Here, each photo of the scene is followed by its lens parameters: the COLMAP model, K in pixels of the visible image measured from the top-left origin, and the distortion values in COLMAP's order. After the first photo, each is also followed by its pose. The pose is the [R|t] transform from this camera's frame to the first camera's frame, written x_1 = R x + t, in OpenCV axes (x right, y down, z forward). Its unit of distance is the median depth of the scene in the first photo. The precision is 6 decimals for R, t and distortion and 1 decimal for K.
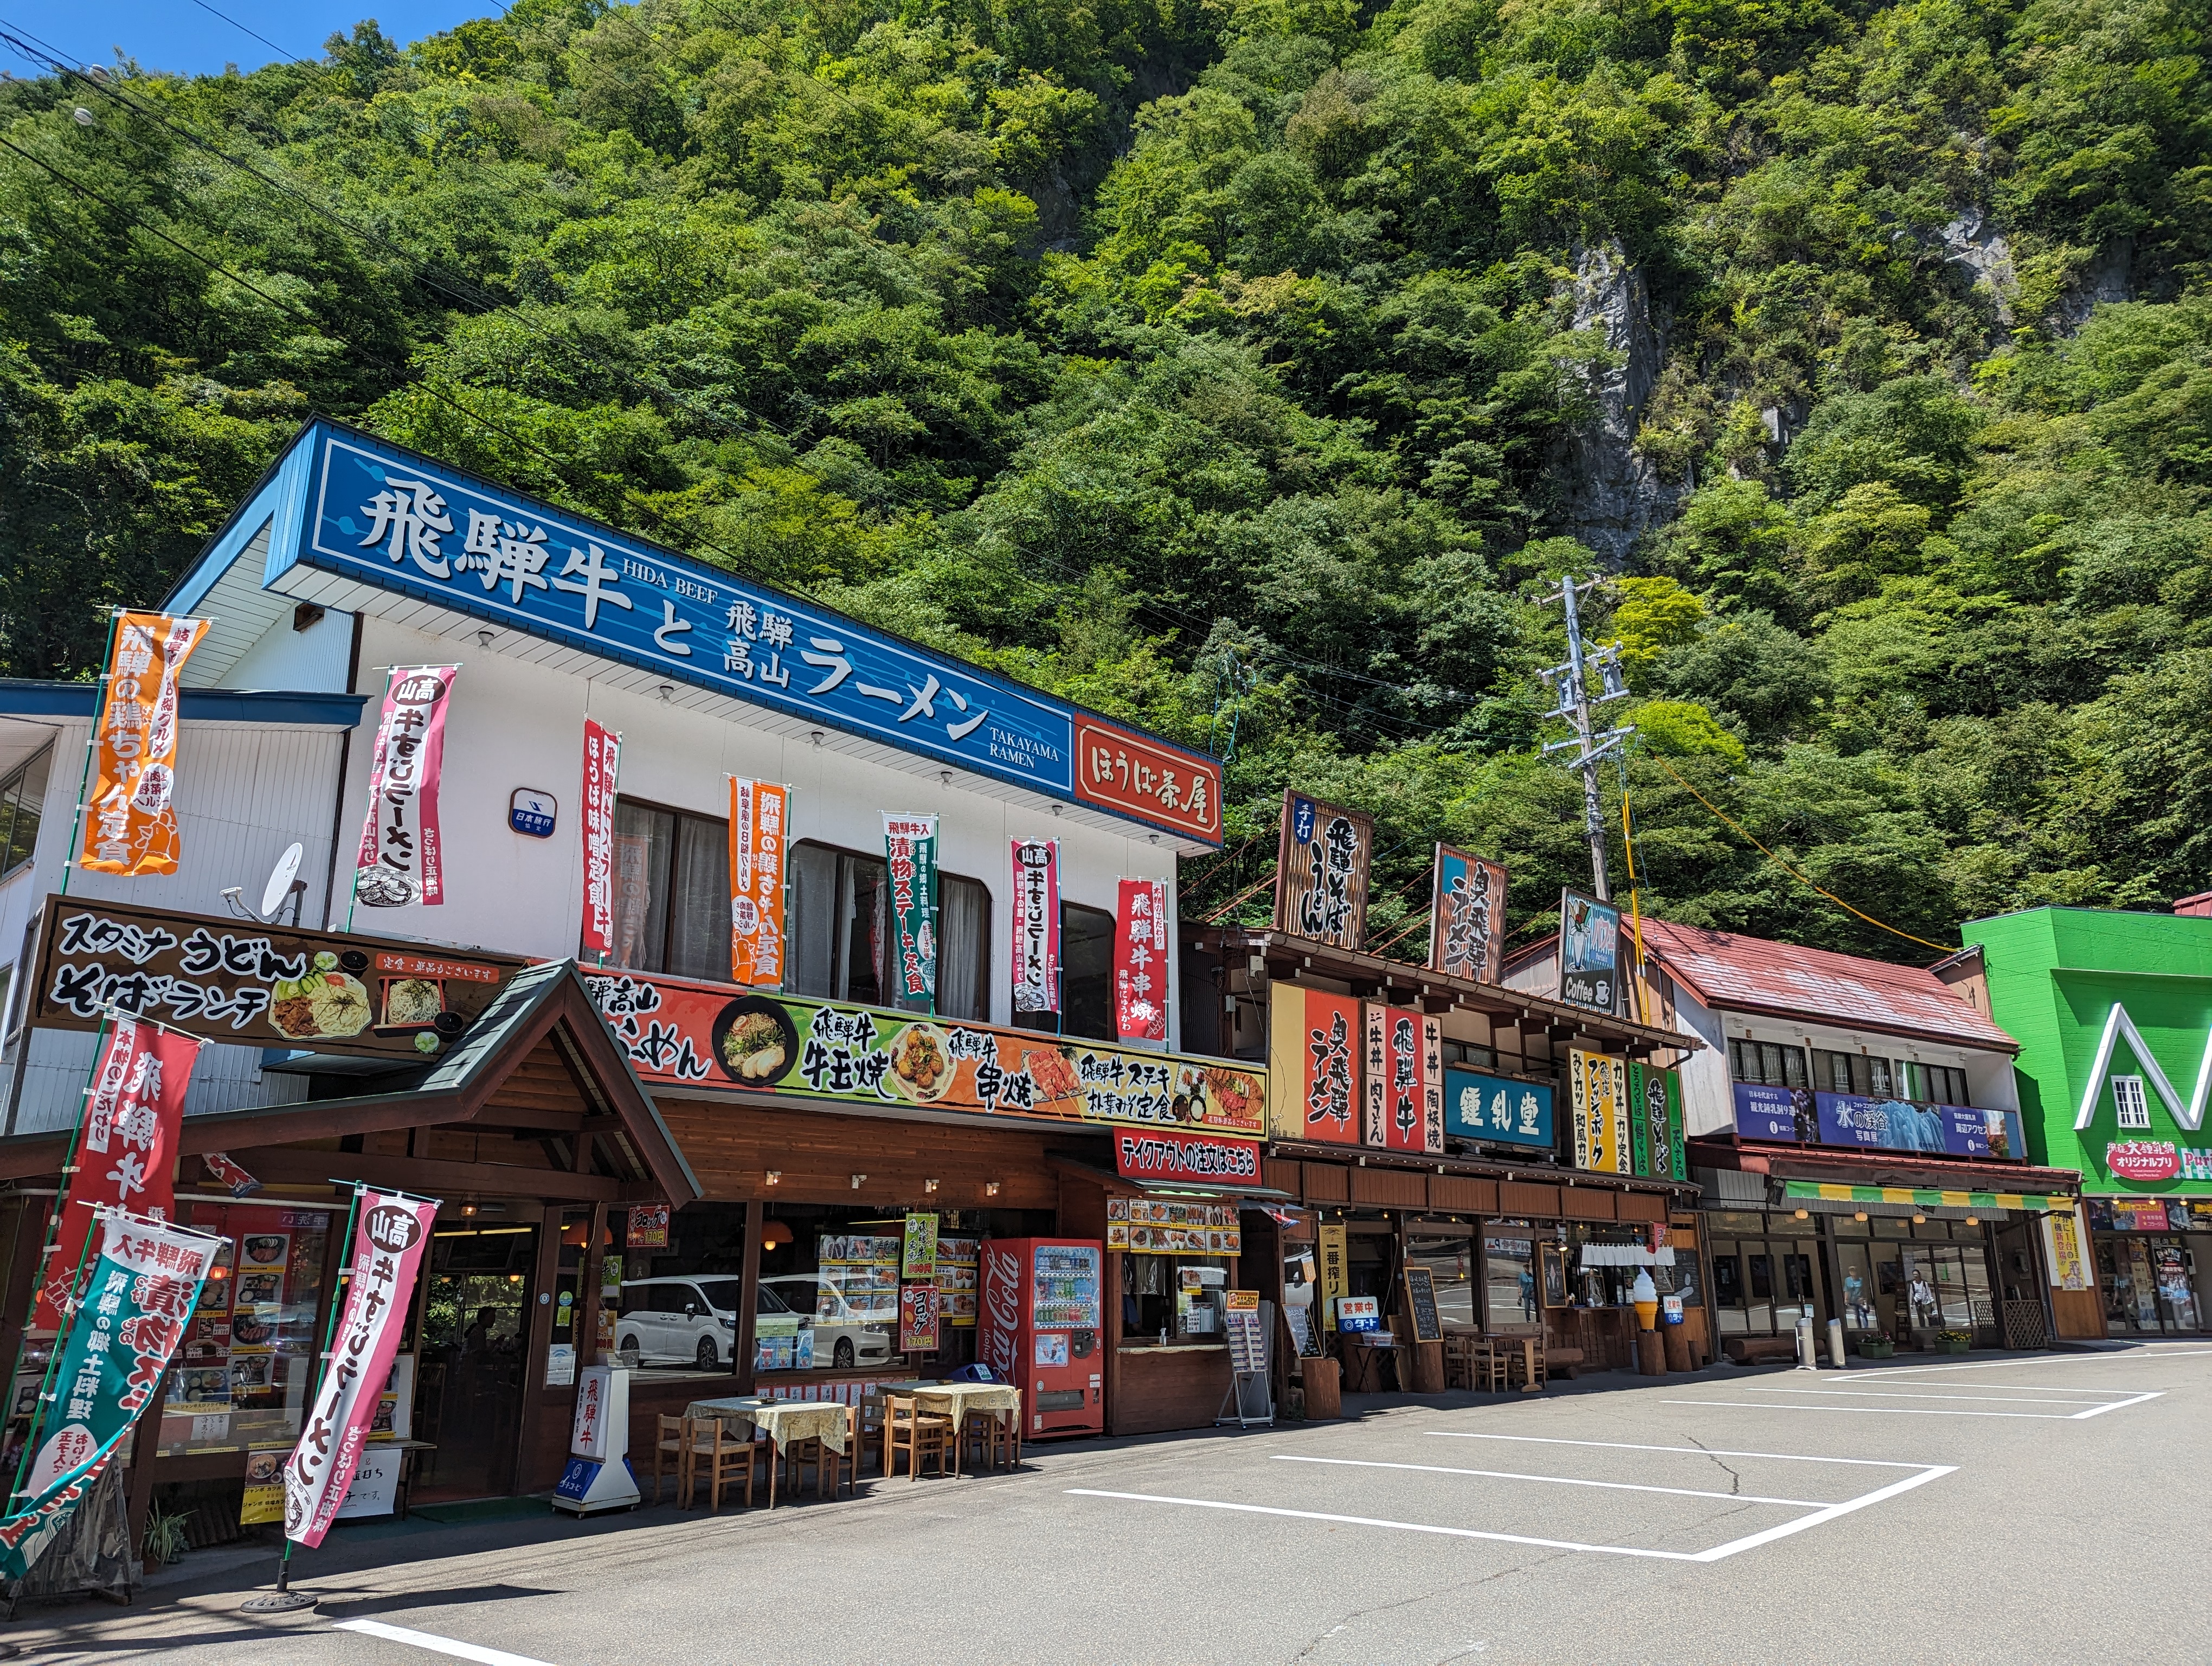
lens RADIAL K [[1574.6, 0, 1108.1], [0, 1574.6, 834.4], [0, 0, 1]] dist [0.043177, -0.002552]
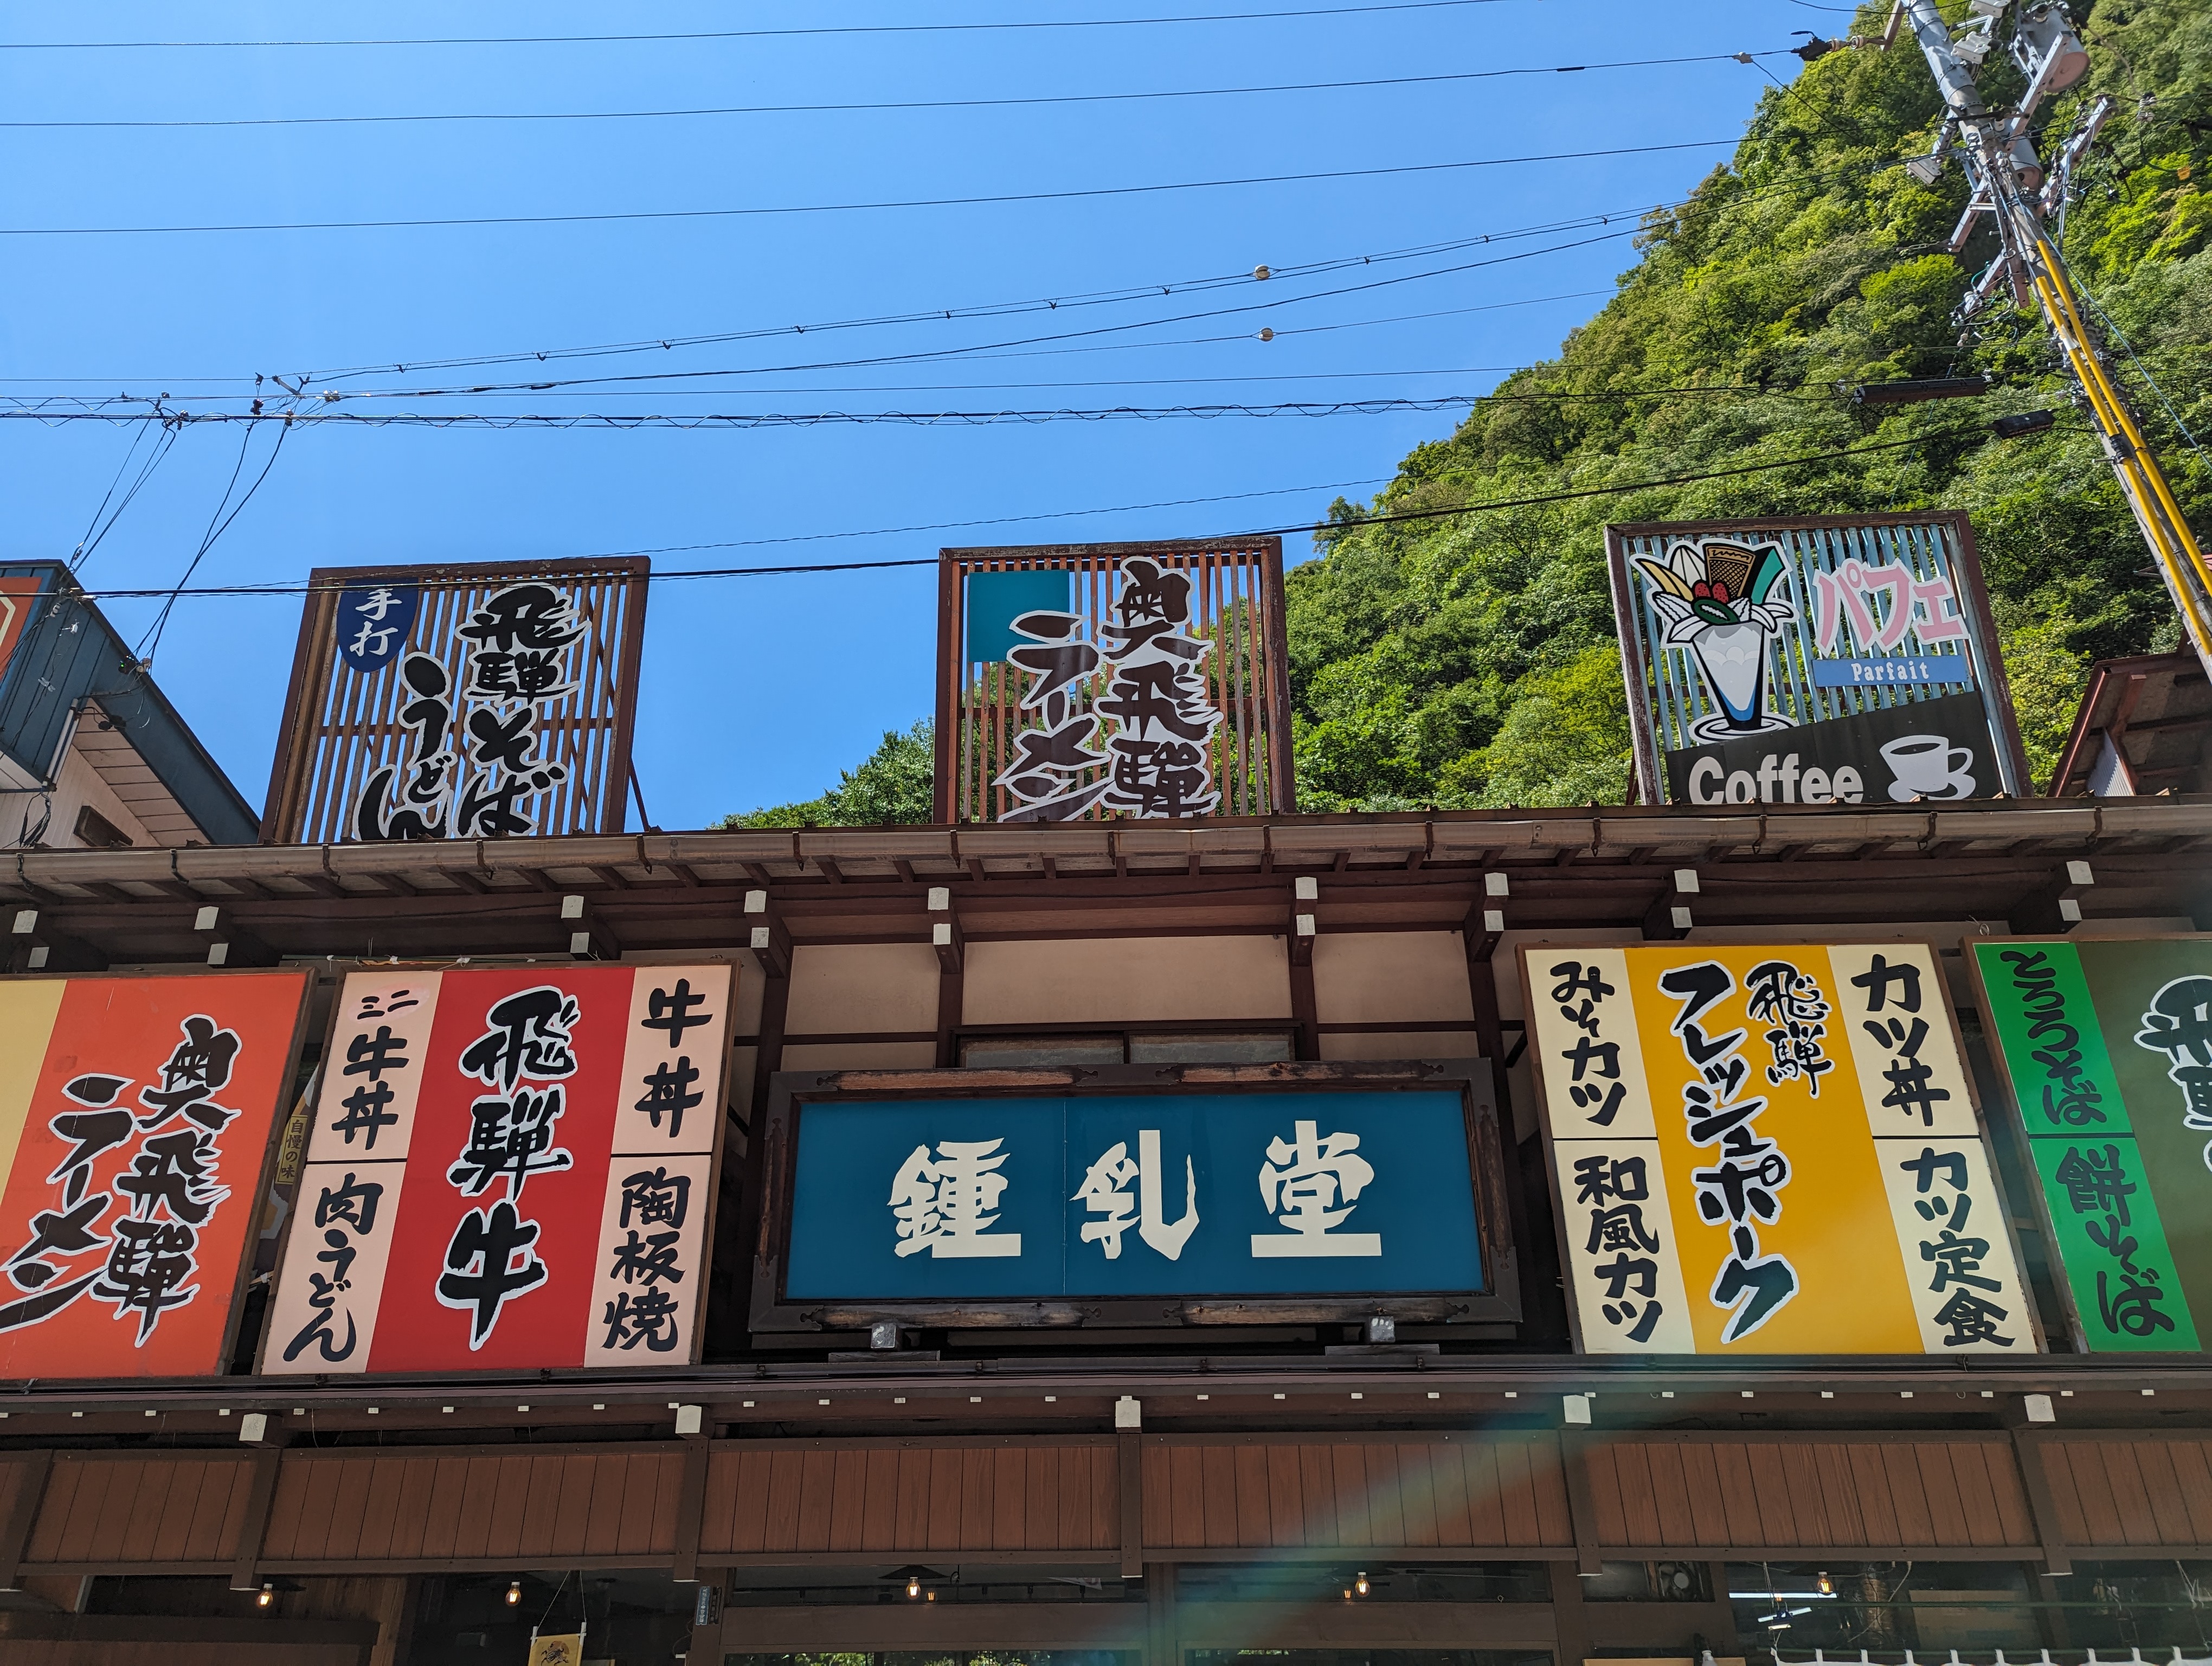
lens RADIAL K [[1574.6, 0, 1102.7], [0, 1574.6, 837.3], [0, 0, 1]] dist [0.043177, -0.002552]
pose [[0.658448, -0.372552, -0.653951, 0.513027], [0.211947, 0.925512, -0.313855, 0.222510], [0.722167, 0.068054, 0.688363, 0.842533]]
